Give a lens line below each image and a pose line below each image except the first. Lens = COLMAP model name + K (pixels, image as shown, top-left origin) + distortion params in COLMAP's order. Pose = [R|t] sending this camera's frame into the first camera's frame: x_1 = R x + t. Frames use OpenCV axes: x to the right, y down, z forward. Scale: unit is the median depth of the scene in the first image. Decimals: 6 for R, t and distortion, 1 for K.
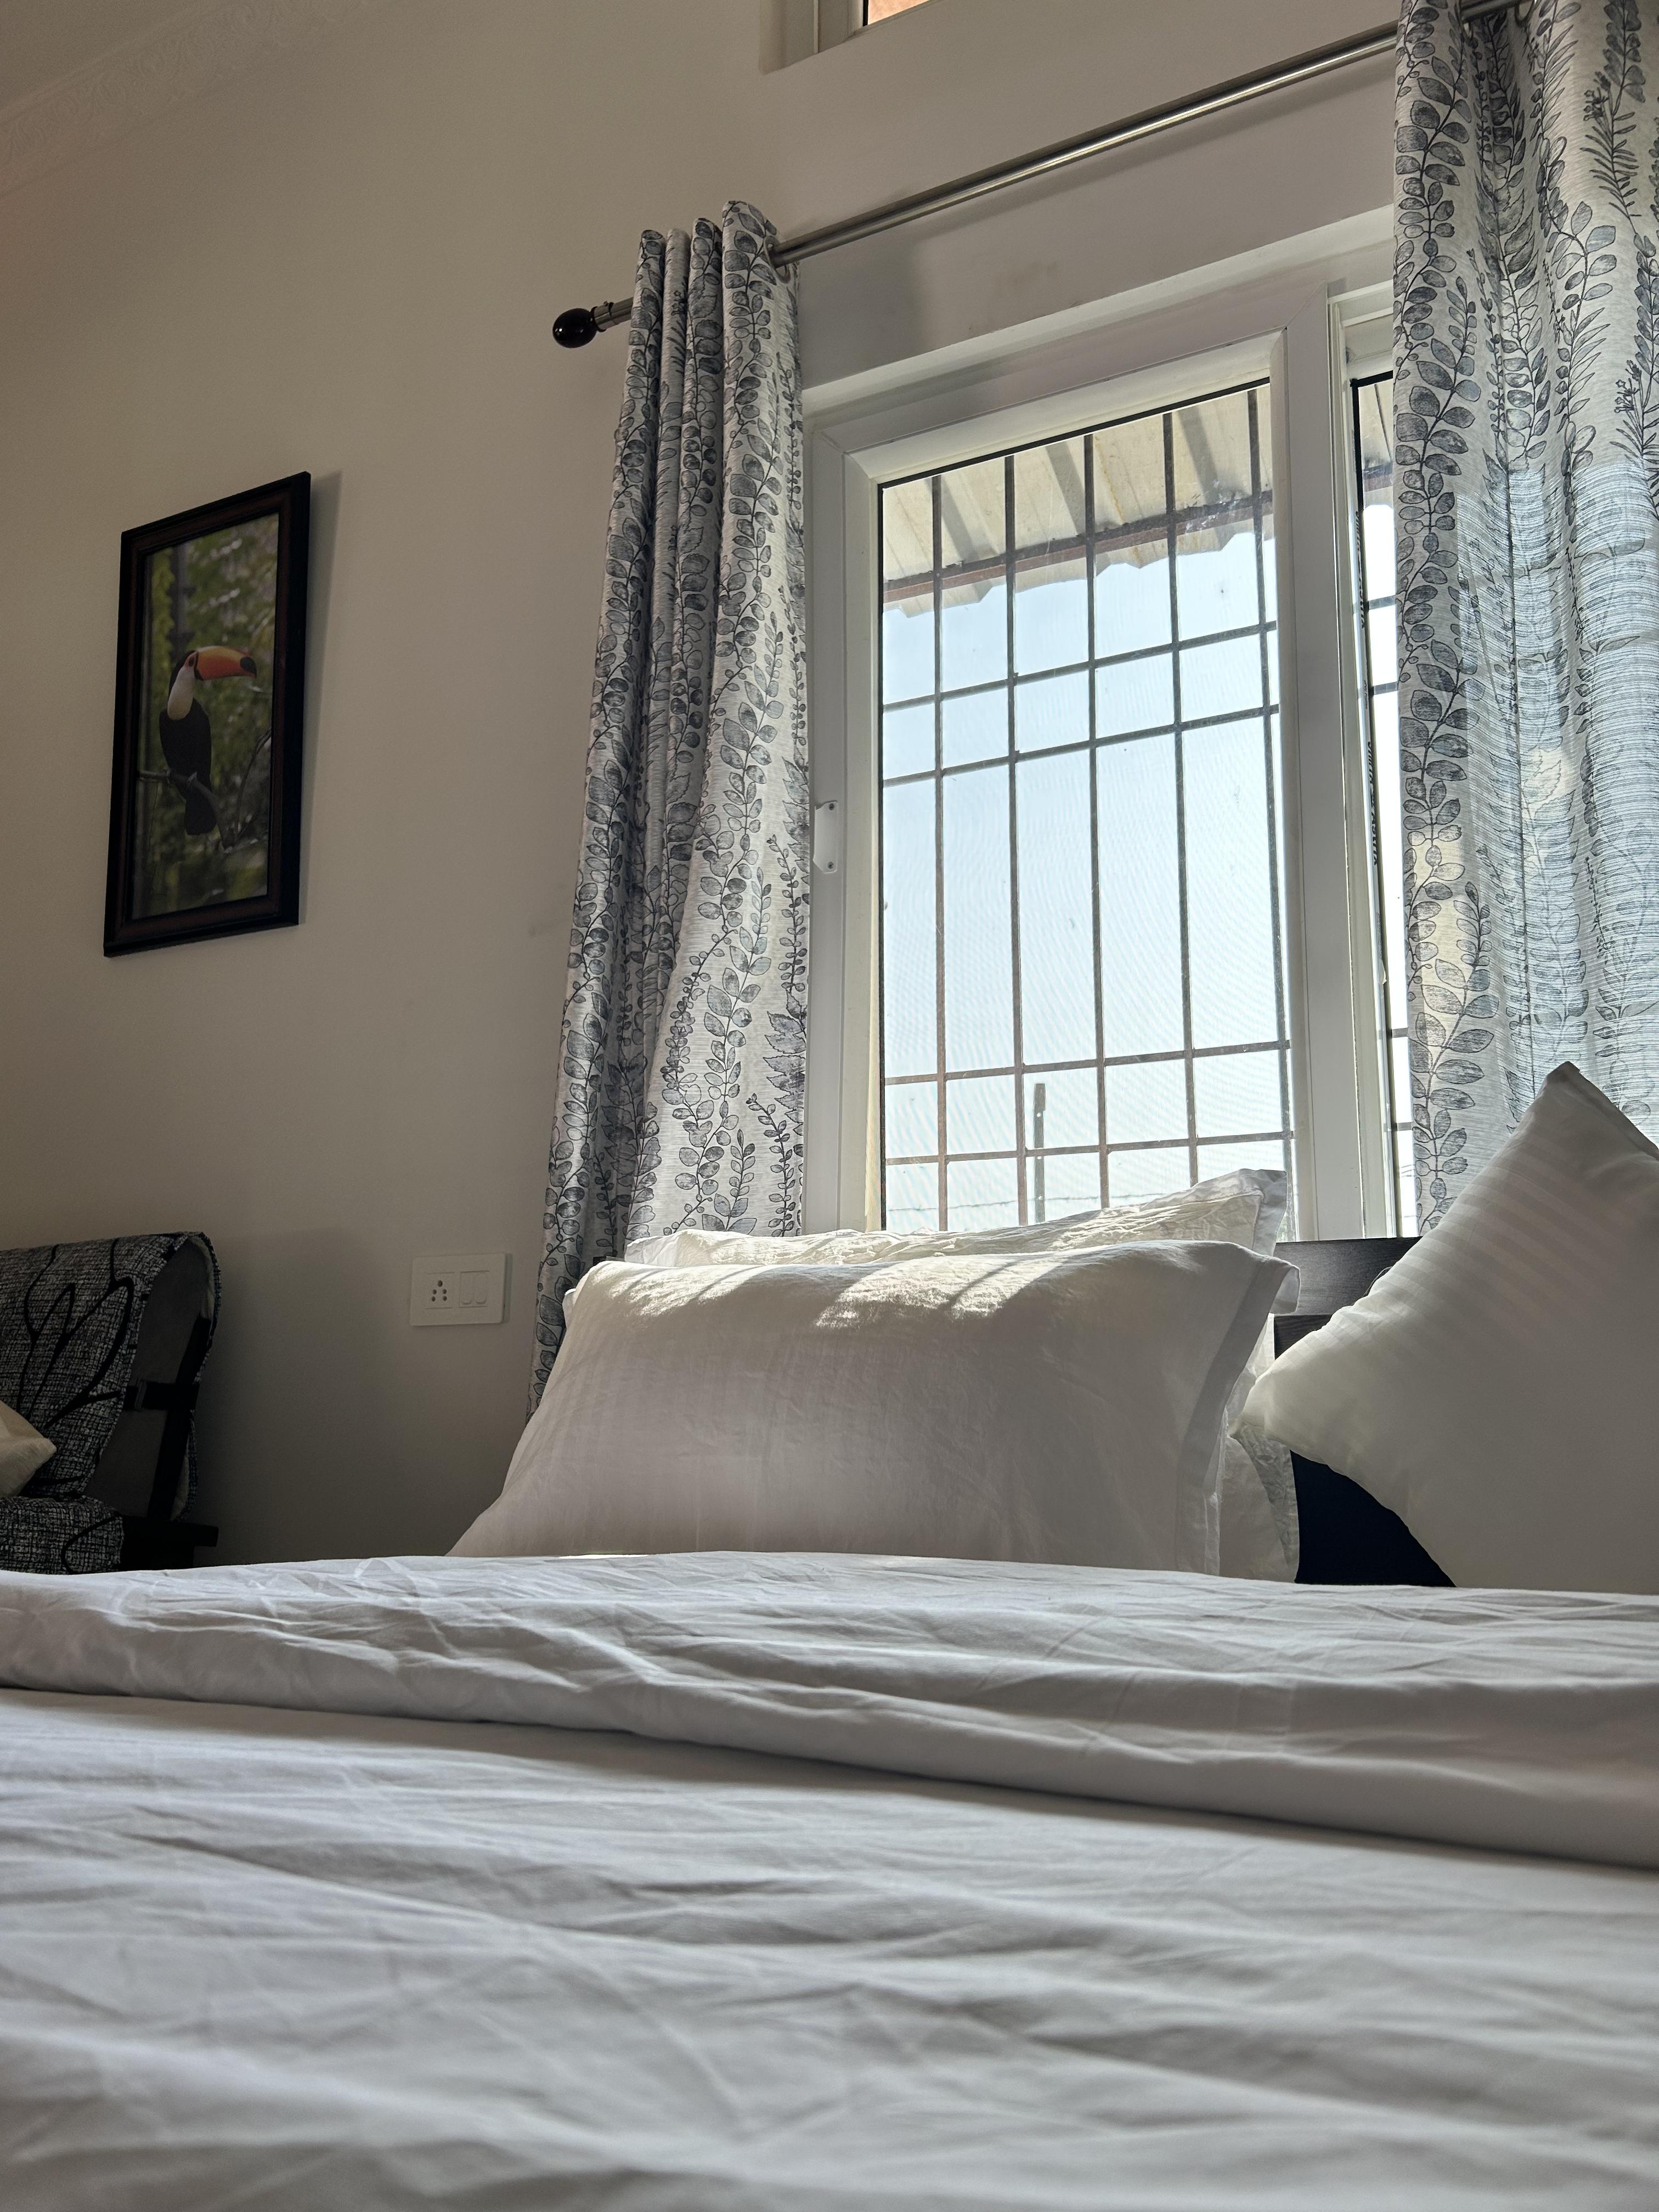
lens RADIAL K [[1677.9, 0, 827.2], [0, 1677.9, 1163.6], [0, 0, 1]] dist [0.048747, 0.002197]
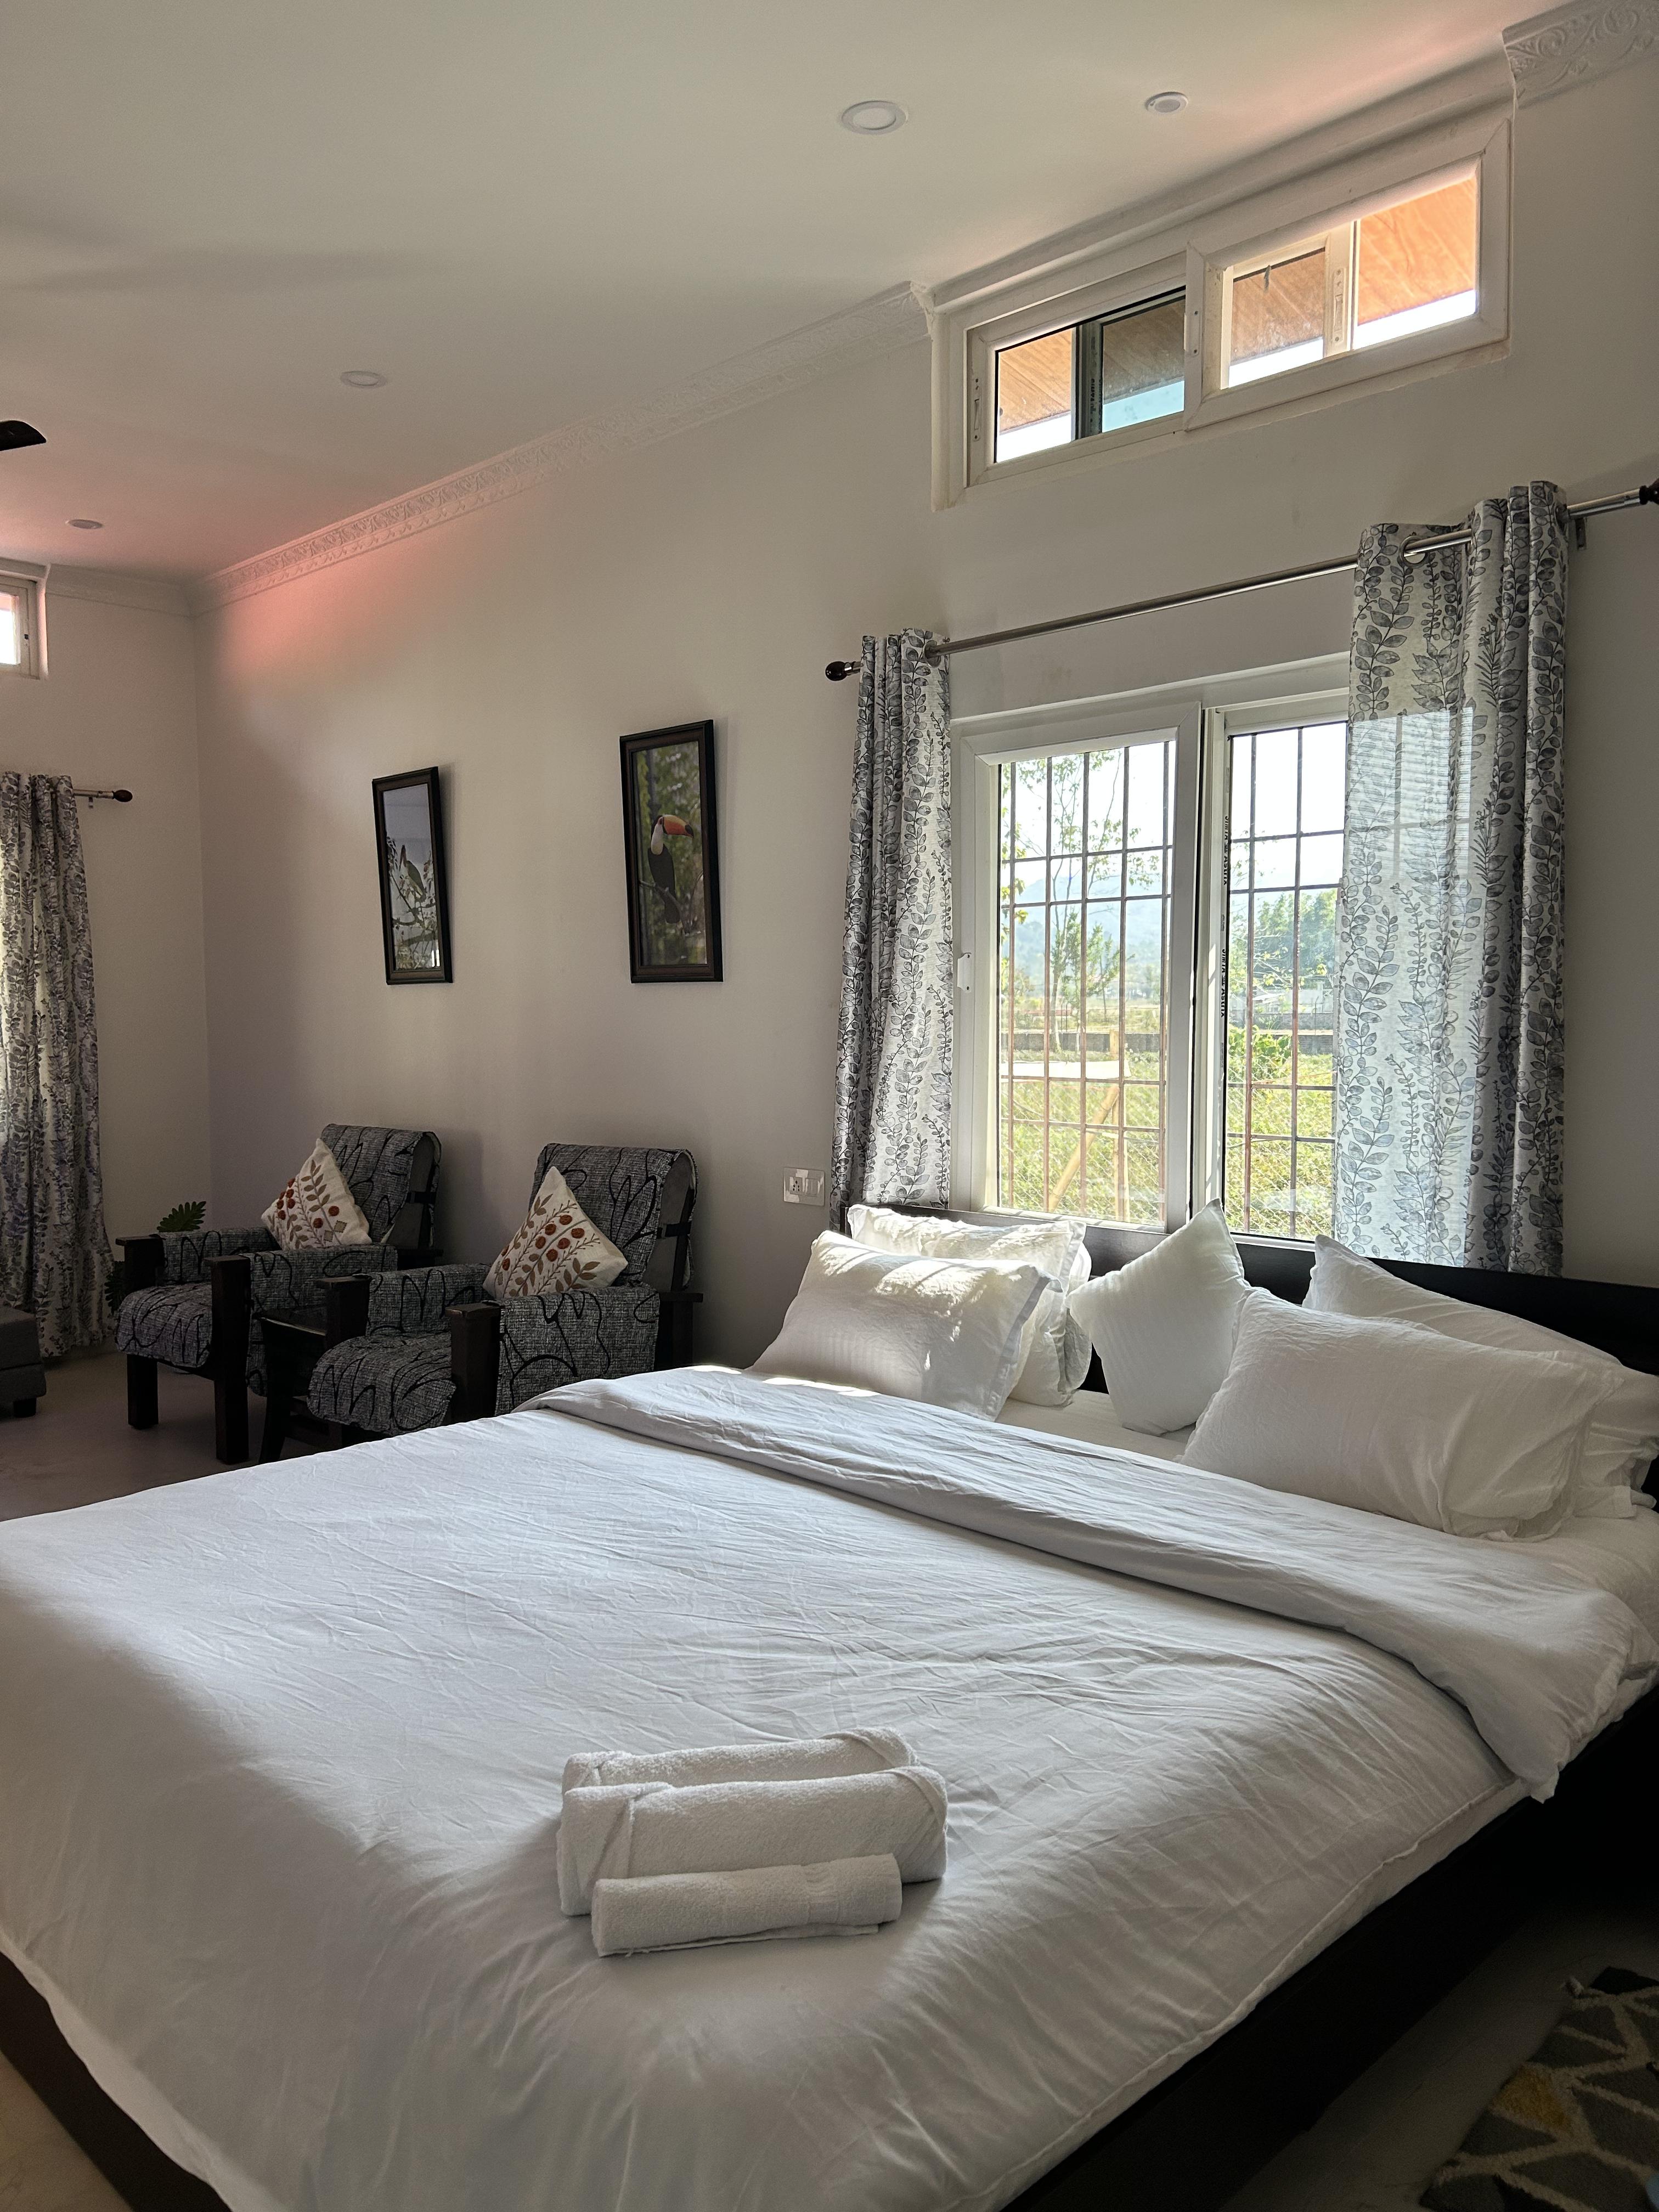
lens RADIAL K [[1683.2, 0, 829.5], [0, 1683.2, 1106.0], [0, 0, 1]] dist [0.496012, 0.000743]
pose [[0.951831, 0.005093, -0.306580, 0.435976], [0.058364, 0.978573, 0.197458, -0.426969], [0.301017, -0.205839, 0.931139, -0.863920]]
